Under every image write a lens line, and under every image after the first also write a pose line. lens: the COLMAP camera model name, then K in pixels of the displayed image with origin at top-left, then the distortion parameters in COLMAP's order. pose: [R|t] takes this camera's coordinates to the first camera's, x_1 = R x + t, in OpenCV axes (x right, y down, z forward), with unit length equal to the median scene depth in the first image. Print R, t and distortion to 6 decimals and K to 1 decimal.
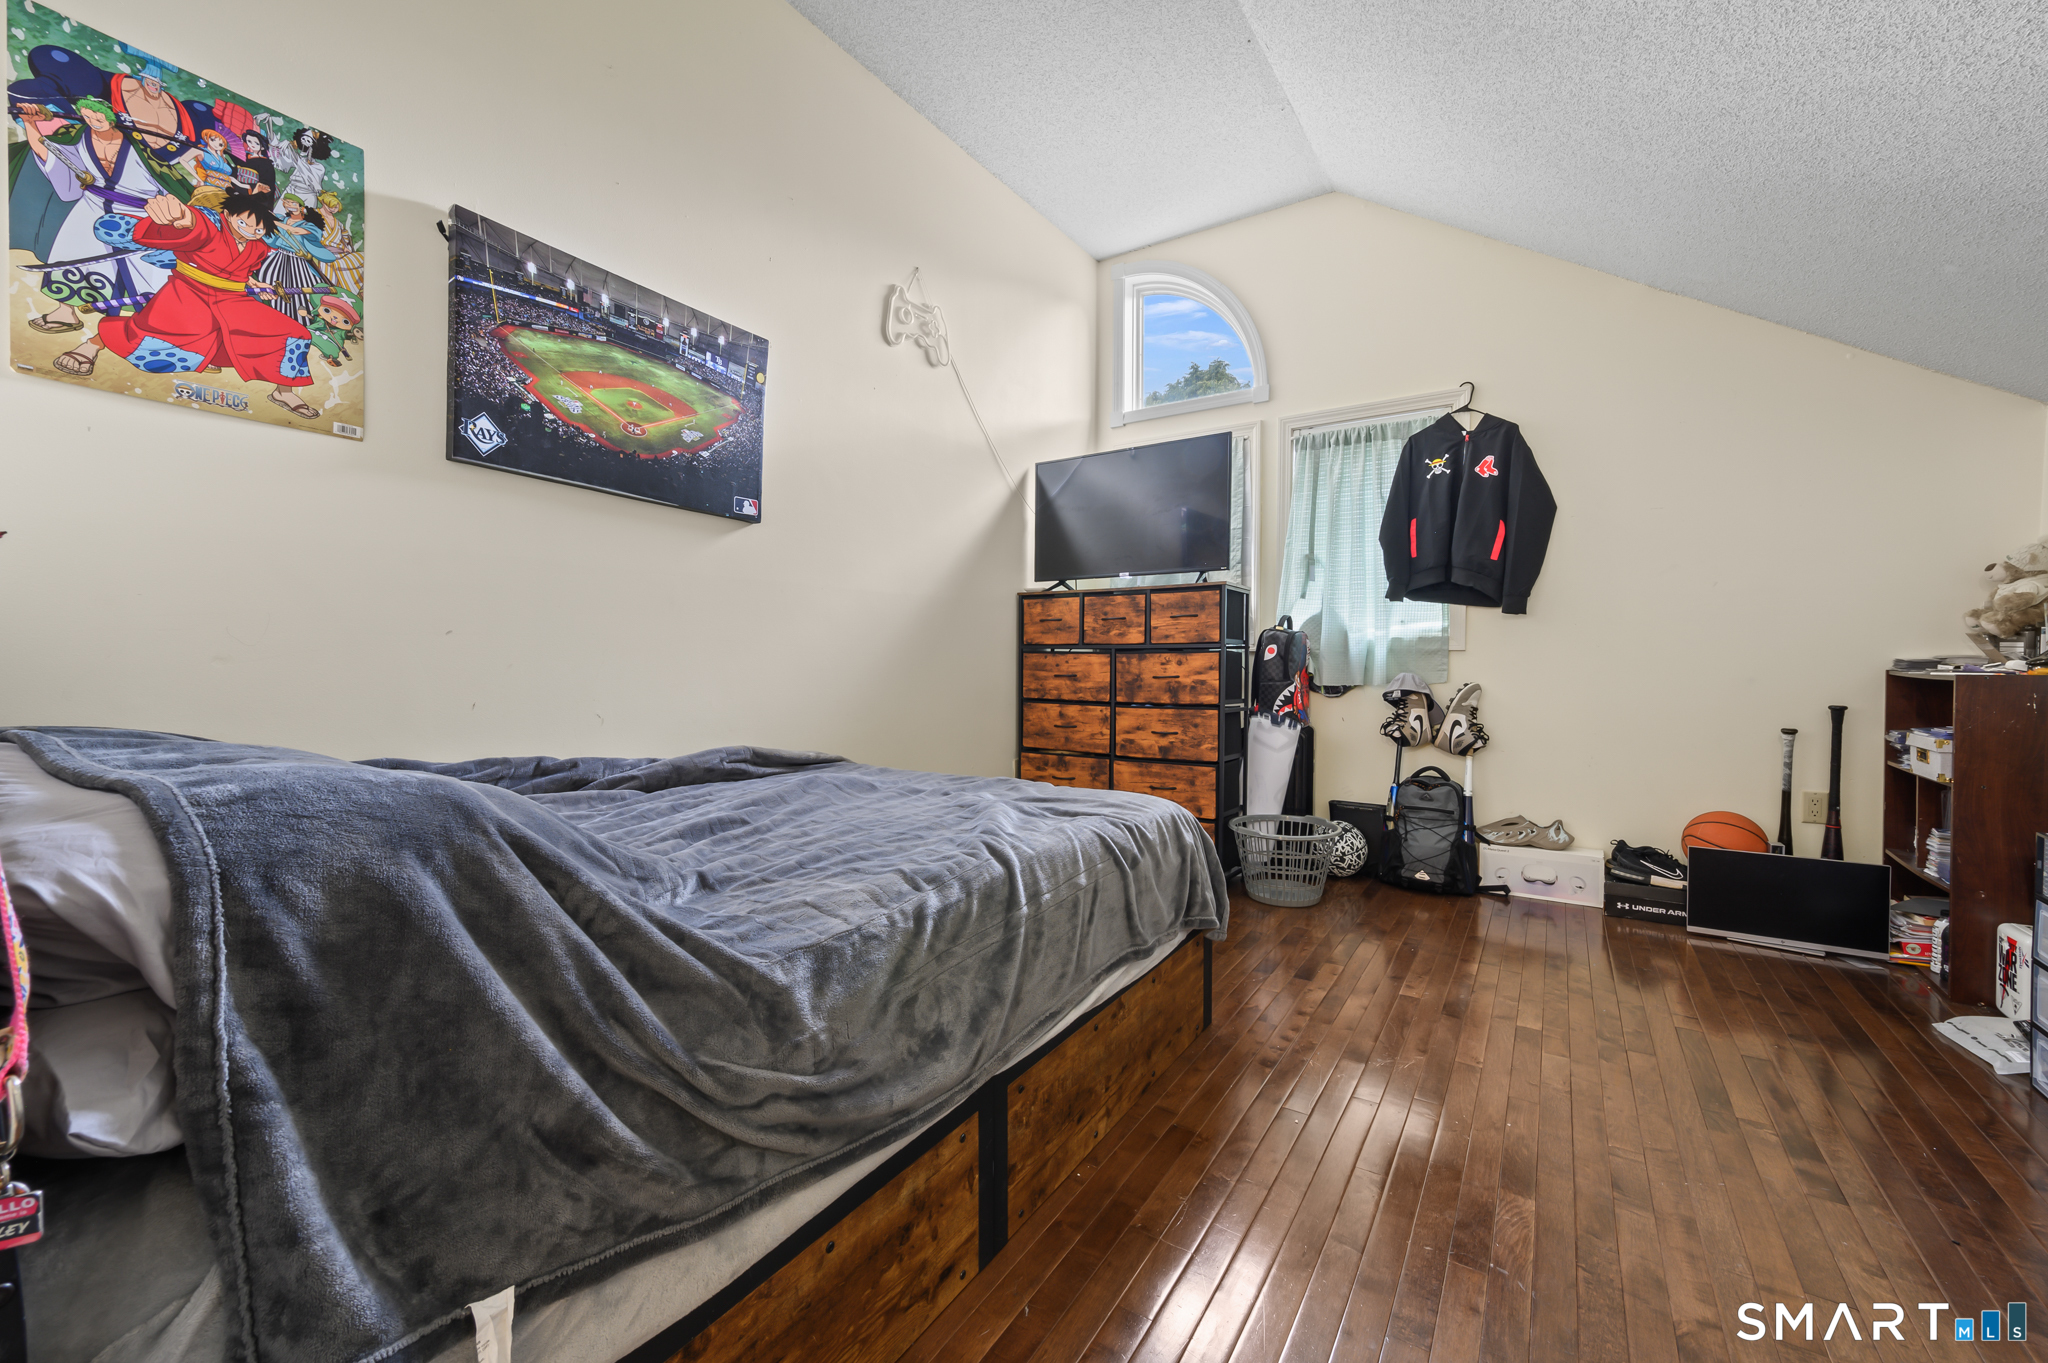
lens RADIAL K [[800.0, 0, 1026.5], [0, 800.0, 683.8], [0, 0, 1]] dist [0.000867, 0.000486]
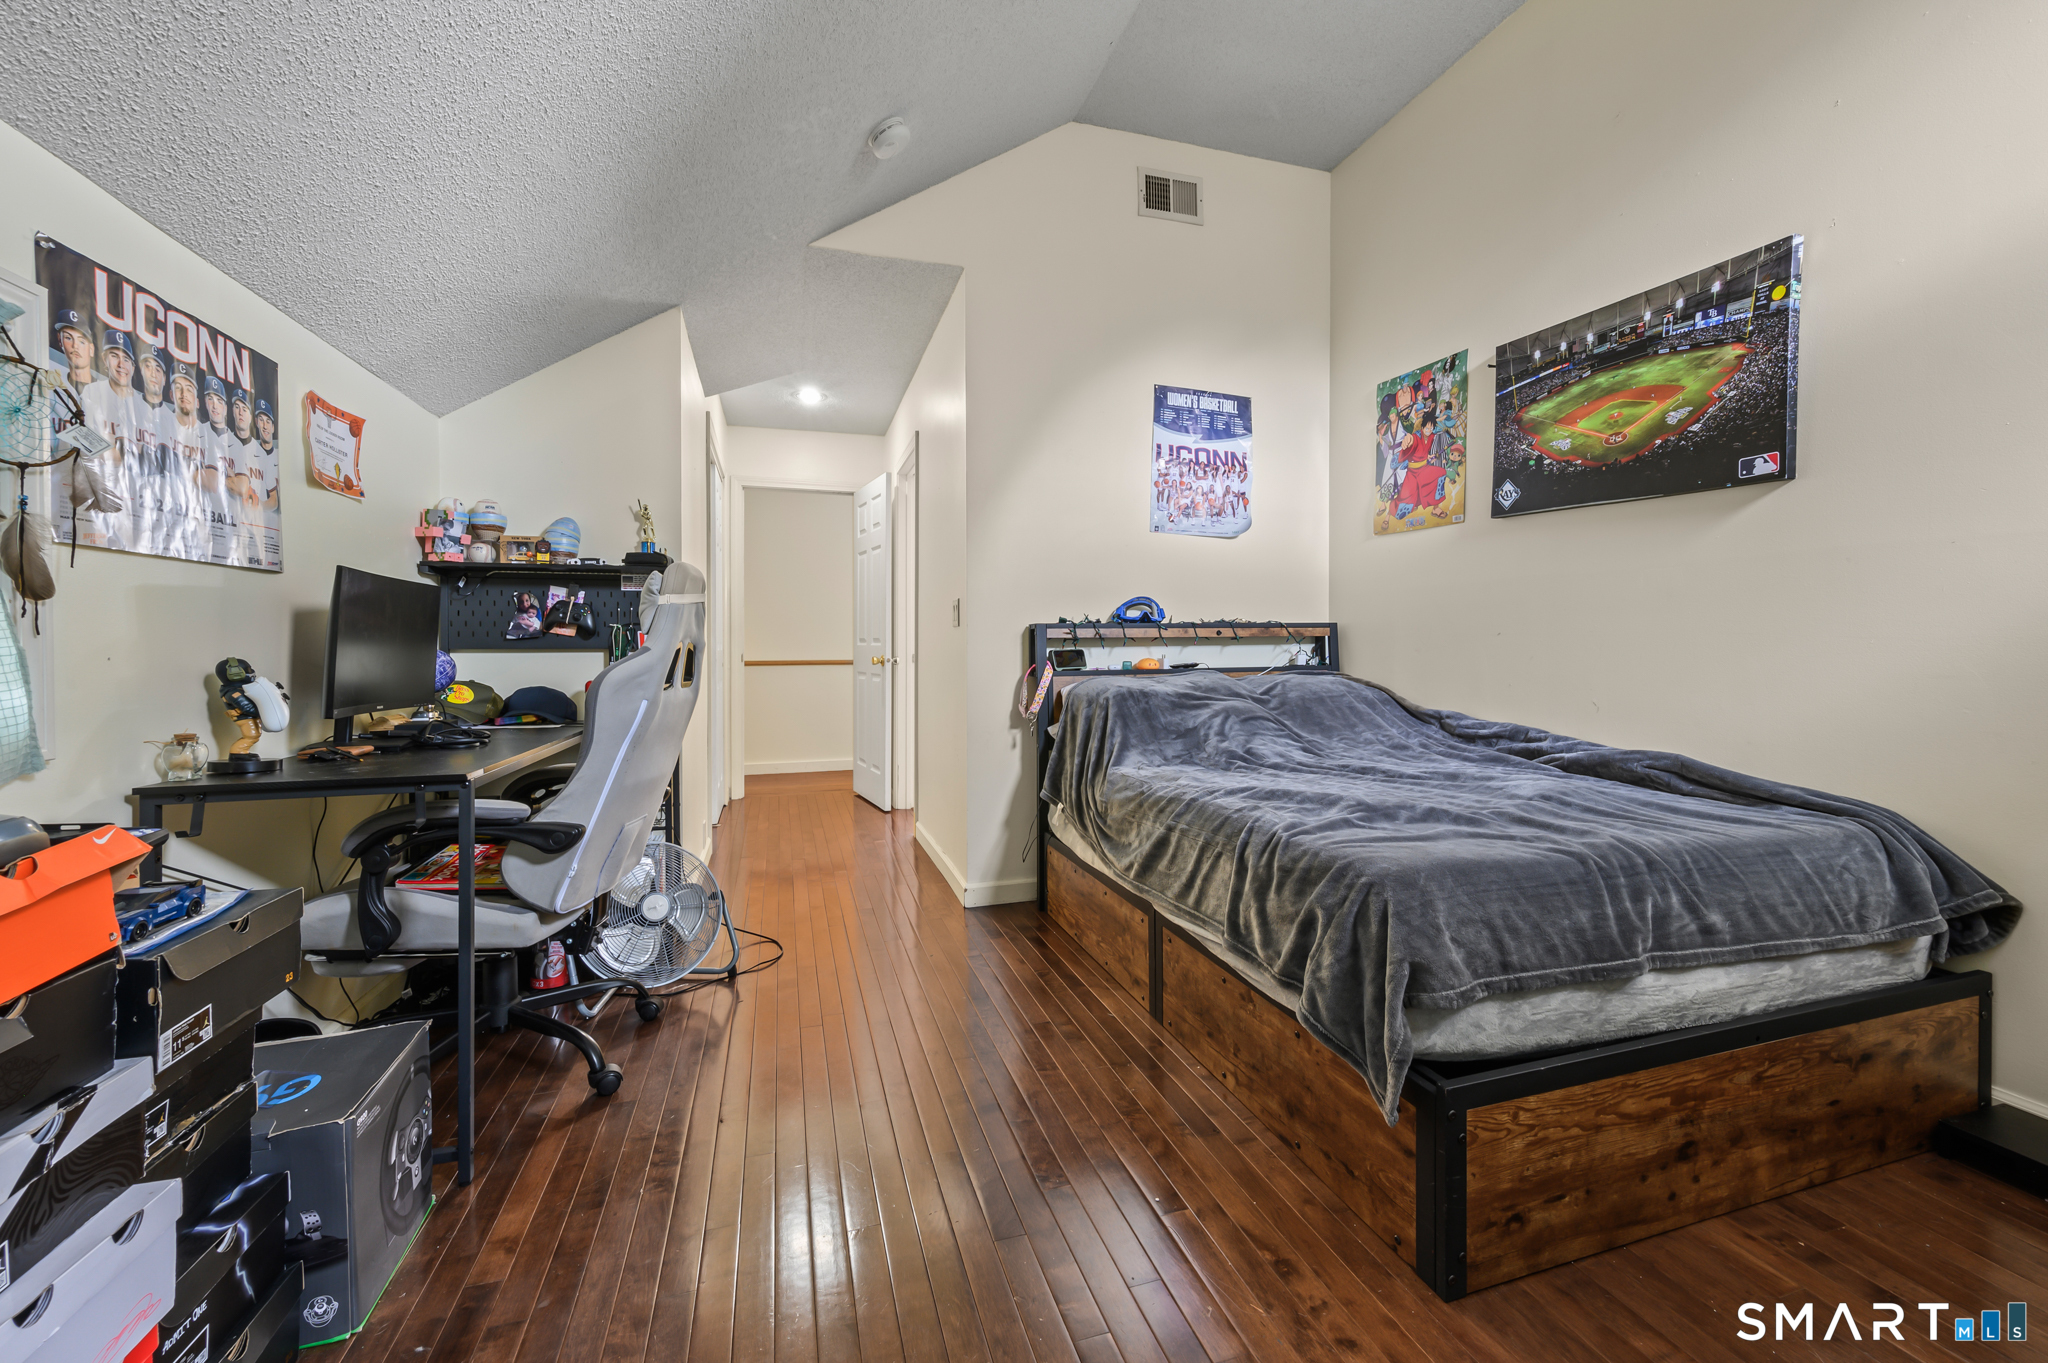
lens RADIAL K [[800.0, 0, 1031.4], [0, 800.0, 640.1], [0, 0, 1]] dist [0.000867, 0.000486]
pose [[-0.634561, 0.002759, -0.772868, 0.927617], [-0.021316, 0.999551, 0.021070, -0.062060], [0.772579, 0.029844, -0.634217, 1.210168]]
